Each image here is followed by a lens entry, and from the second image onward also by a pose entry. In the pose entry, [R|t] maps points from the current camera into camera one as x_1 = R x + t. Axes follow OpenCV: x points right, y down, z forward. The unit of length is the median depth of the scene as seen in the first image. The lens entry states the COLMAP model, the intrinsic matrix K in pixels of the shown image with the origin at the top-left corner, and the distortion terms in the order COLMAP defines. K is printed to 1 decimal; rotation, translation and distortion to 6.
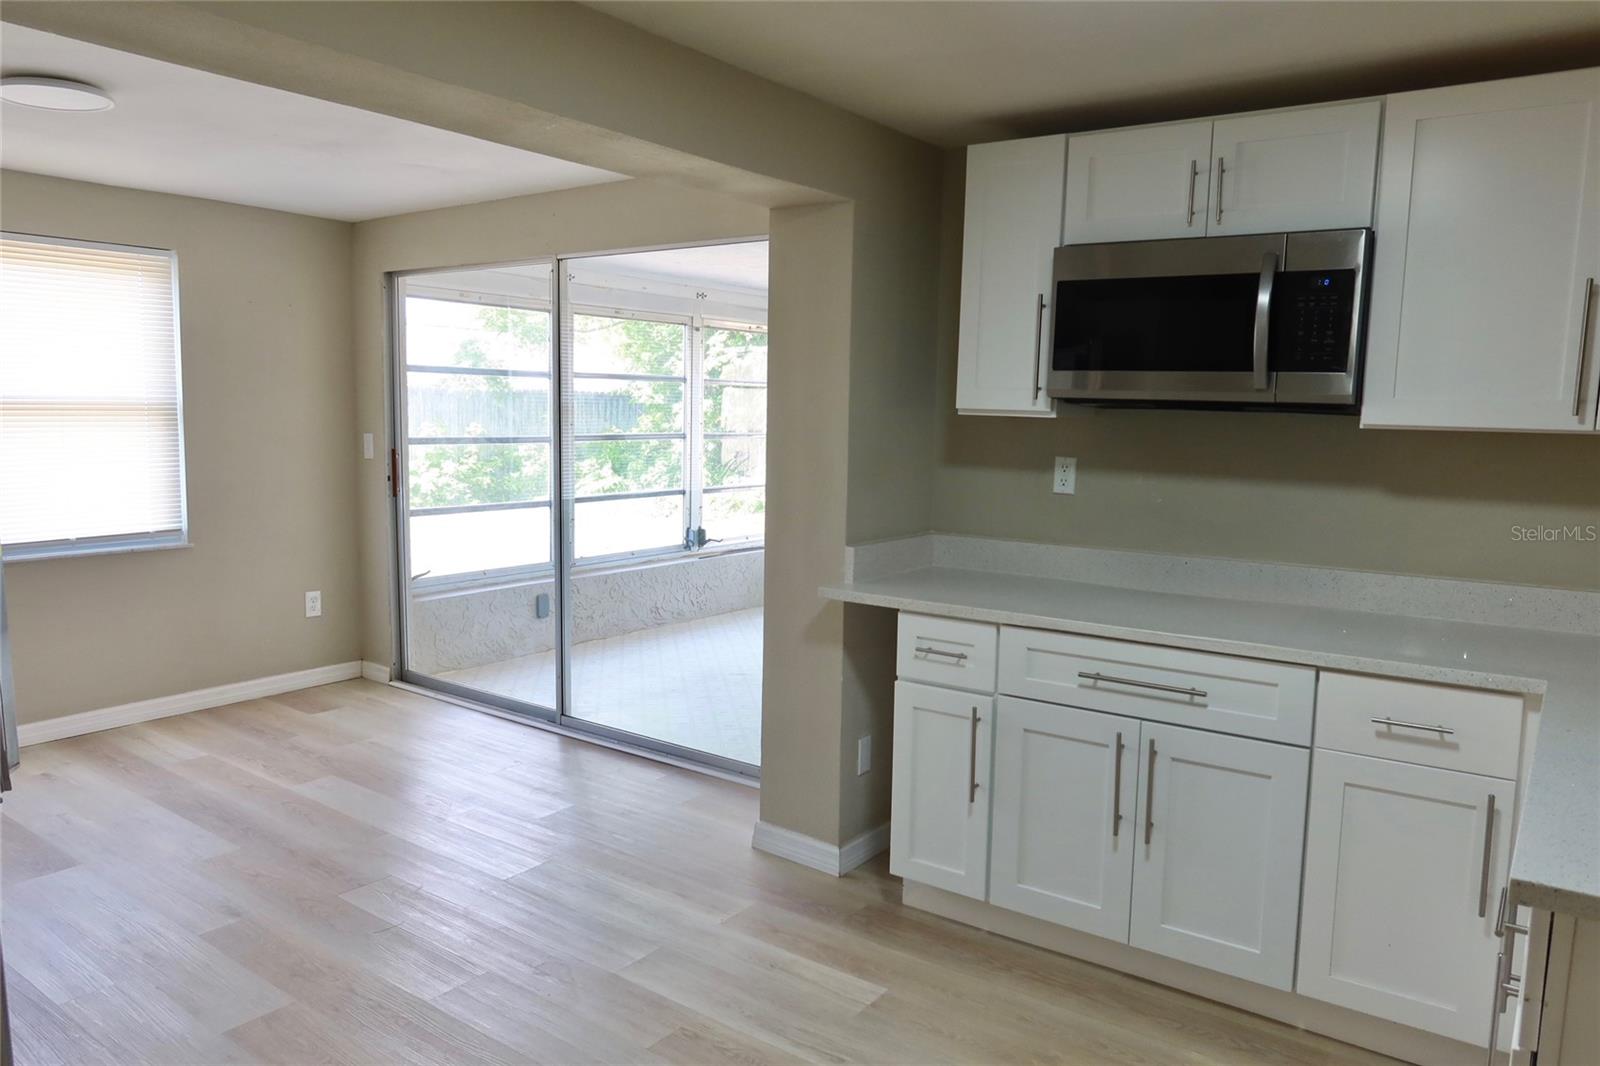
lens RADIAL K [[1094.0, 0, 800.0], [0, 1094.0, 533.0], [0, 0, 1]] dist [-0.037167, 0.013087]
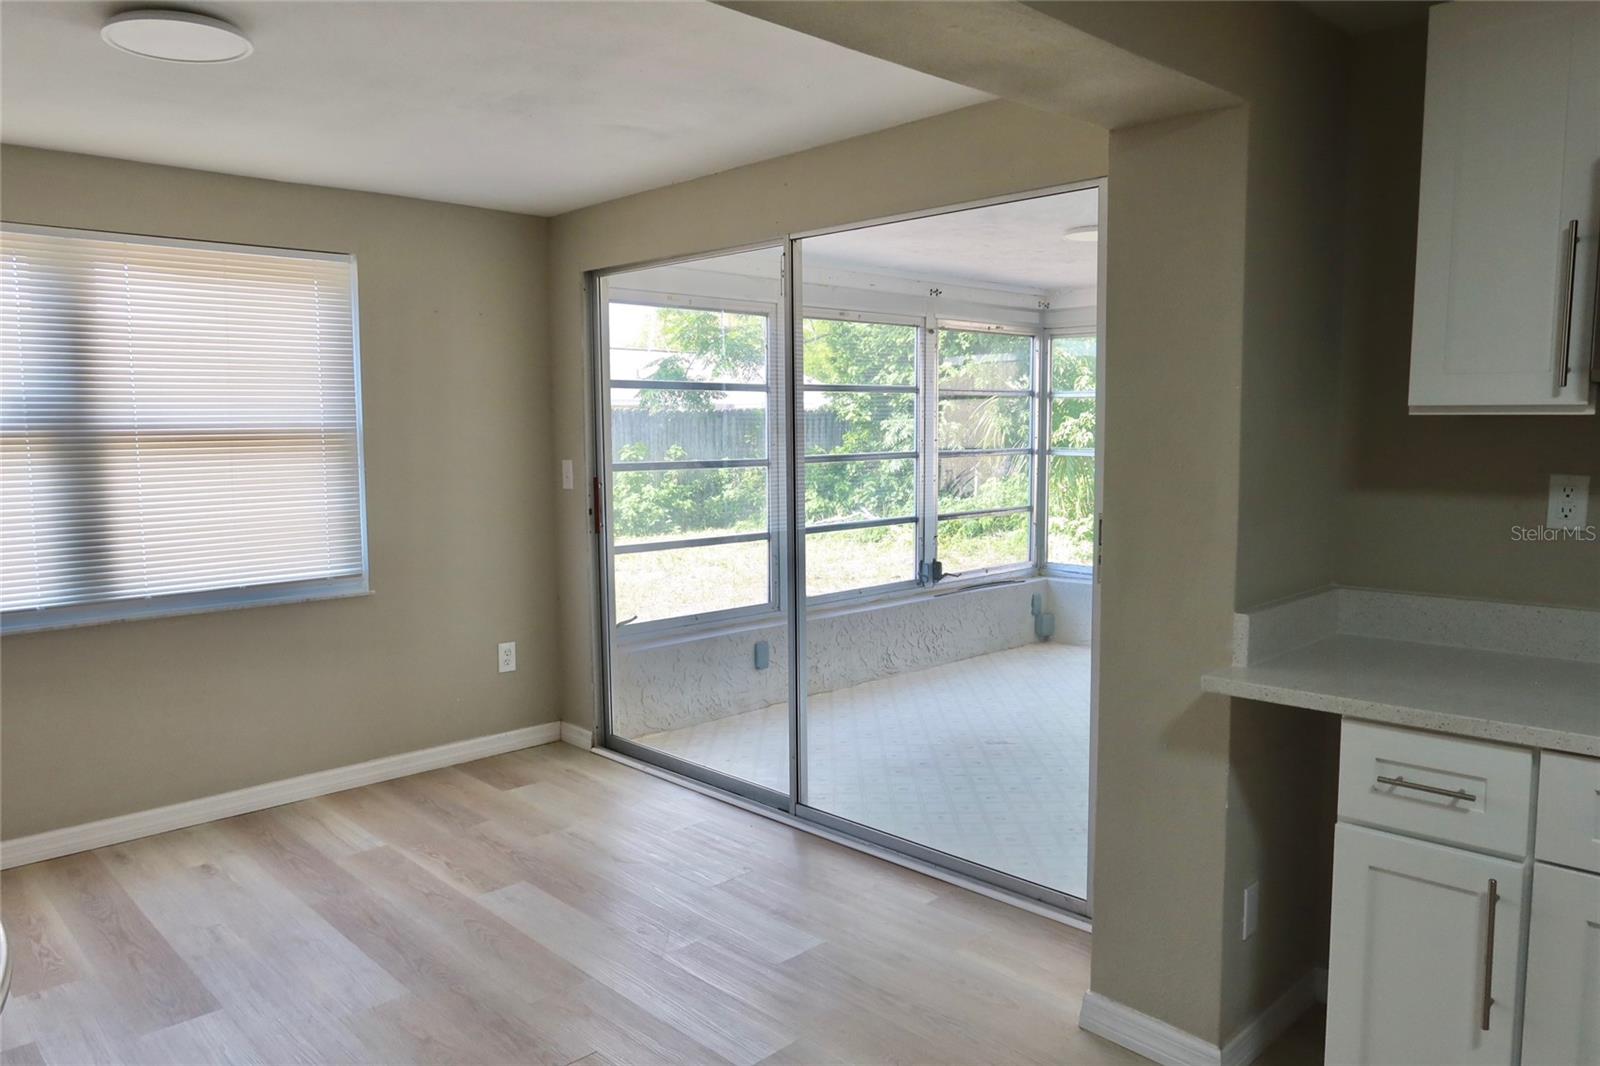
lens RADIAL K [[1094.0, 0, 800.0], [0, 1094.0, 533.0], [0, 0, 1]] dist [-0.037167, 0.013087]
pose [[0.985382, -0.009343, -0.170105, -0.075450], [0.006560, 0.999835, -0.016917, -0.019137], [0.170235, 0.015553, 0.985281, 0.197914]]
